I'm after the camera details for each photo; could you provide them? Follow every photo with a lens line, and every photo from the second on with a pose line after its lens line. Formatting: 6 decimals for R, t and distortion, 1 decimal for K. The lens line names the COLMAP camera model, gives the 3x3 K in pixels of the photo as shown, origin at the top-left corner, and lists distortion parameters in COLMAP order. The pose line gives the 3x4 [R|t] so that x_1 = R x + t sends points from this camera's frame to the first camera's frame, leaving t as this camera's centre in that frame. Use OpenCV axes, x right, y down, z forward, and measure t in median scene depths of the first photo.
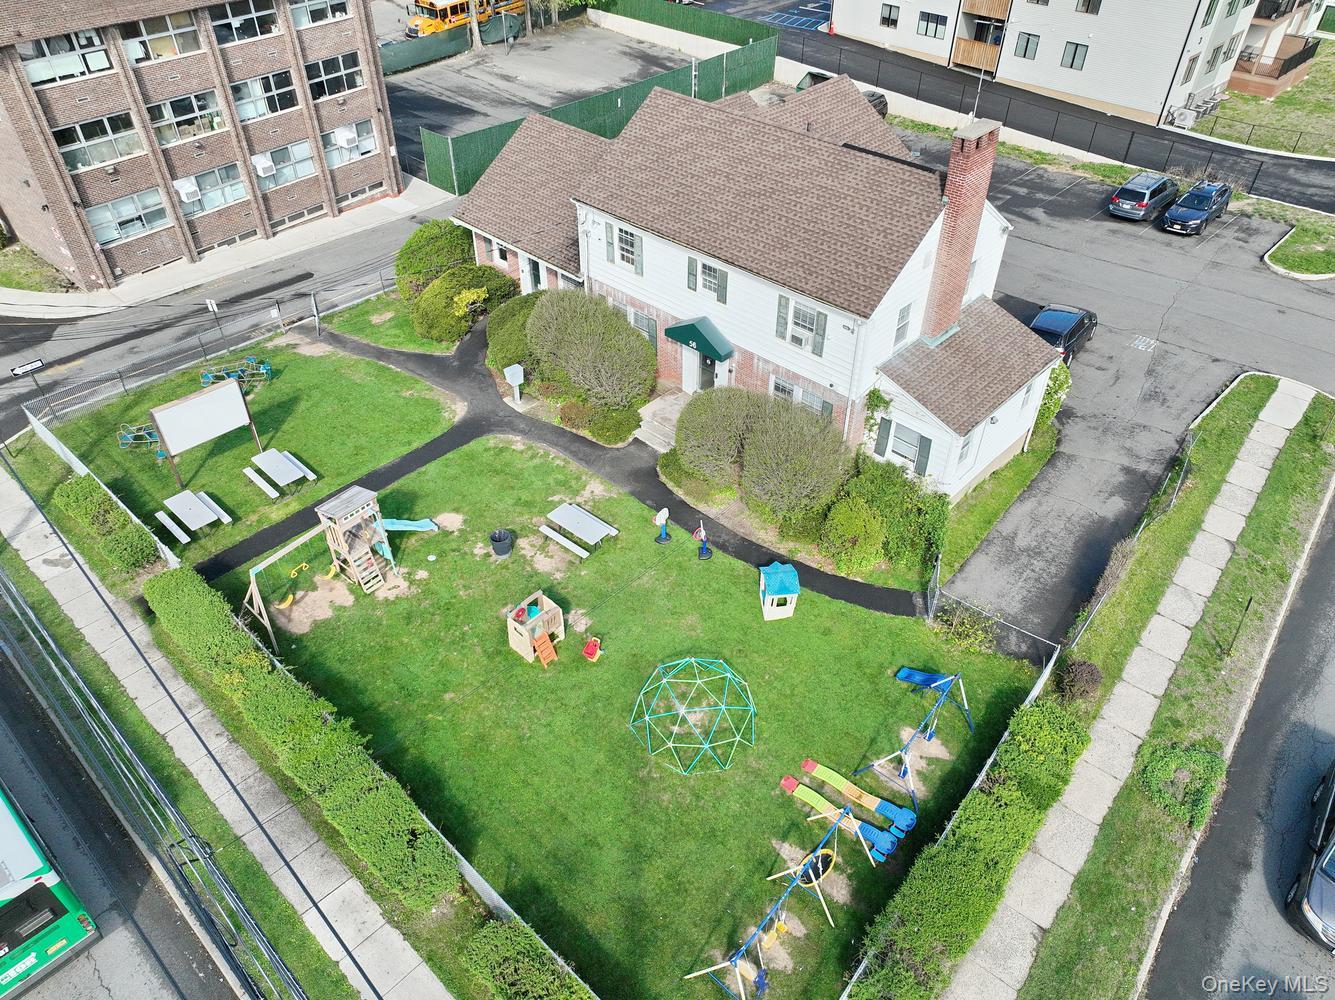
lens RADIAL K [[937.4, 0, 666.7], [0, 937.4, 502.6], [0, 0, 1]] dist [0.001518, 0.015669]
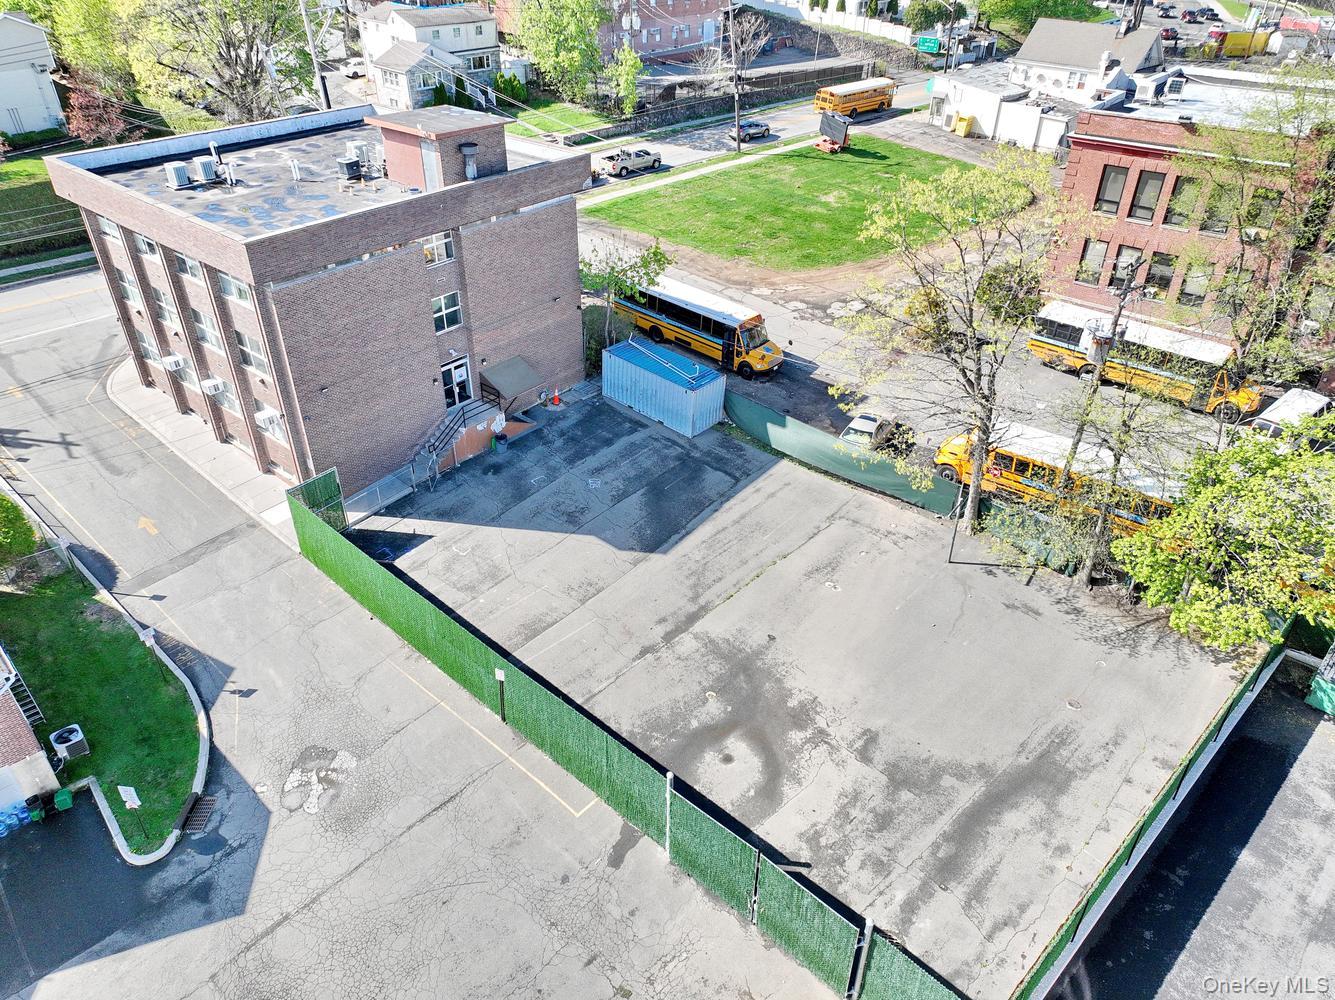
lens RADIAL K [[937.4, 0, 666.7], [0, 937.4, 502.6], [0, 0, 1]] dist [0.001518, 0.015669]
pose [[-0.045217, 0.554471, -0.830974, 0.572061], [-0.649664, 0.615576, 0.446097, -1.345739], [0.758875, 0.560025, 0.332385, 1.436358]]
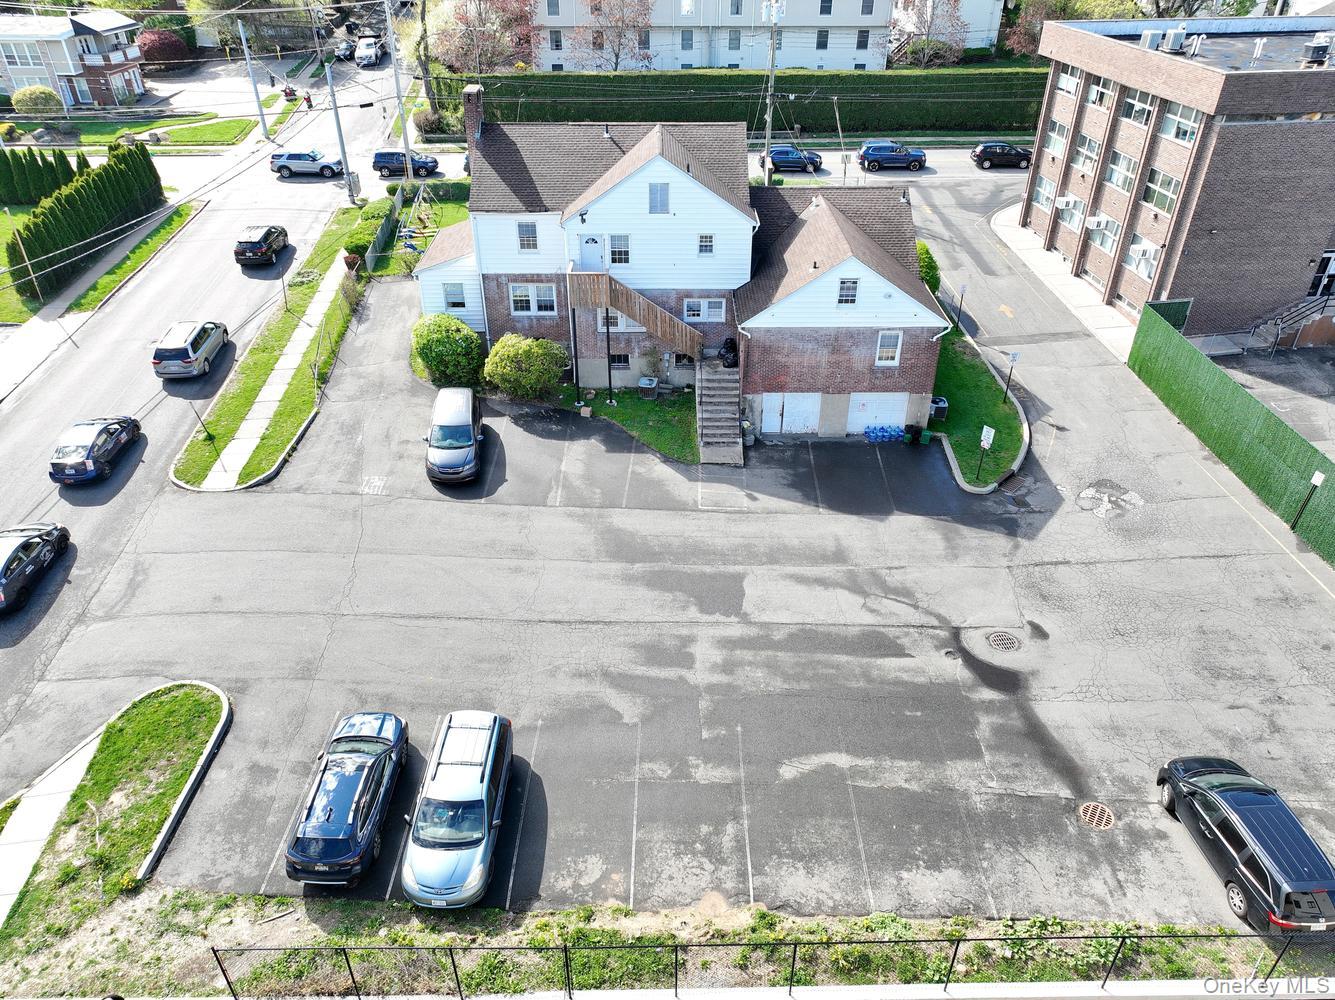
lens RADIAL K [[937.4, 0, 666.7], [0, 937.4, 502.6], [0, 0, 1]] dist [0.001518, 0.015669]
pose [[-0.726403, 0.377573, -0.574262, 0.977557], [-0.446107, 0.376582, 0.811895, -1.211891], [0.522807, 0.845946, -0.105112, 1.480496]]
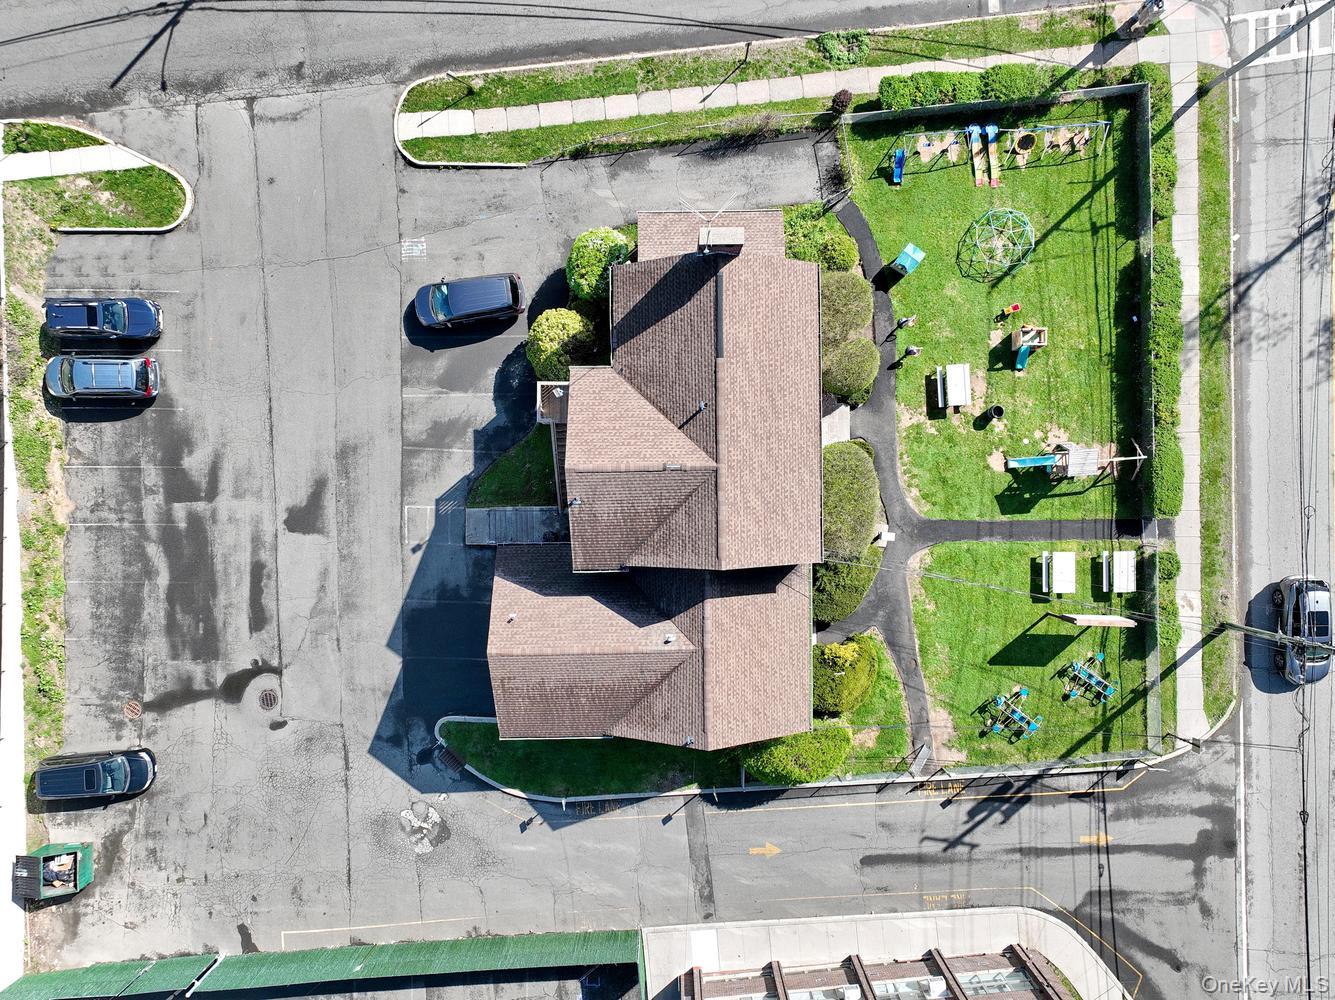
lens RADIAL K [[937.4, 0, 666.7], [0, 937.4, 502.6], [0, 0, 1]] dist [0.001518, 0.015669]
pose [[-0.693166, -0.720666, -0.012710, 0.098193], [0.464495, -0.460115, 0.756663, -1.220350], [-0.551150, 0.518589, 0.653681, 0.282199]]
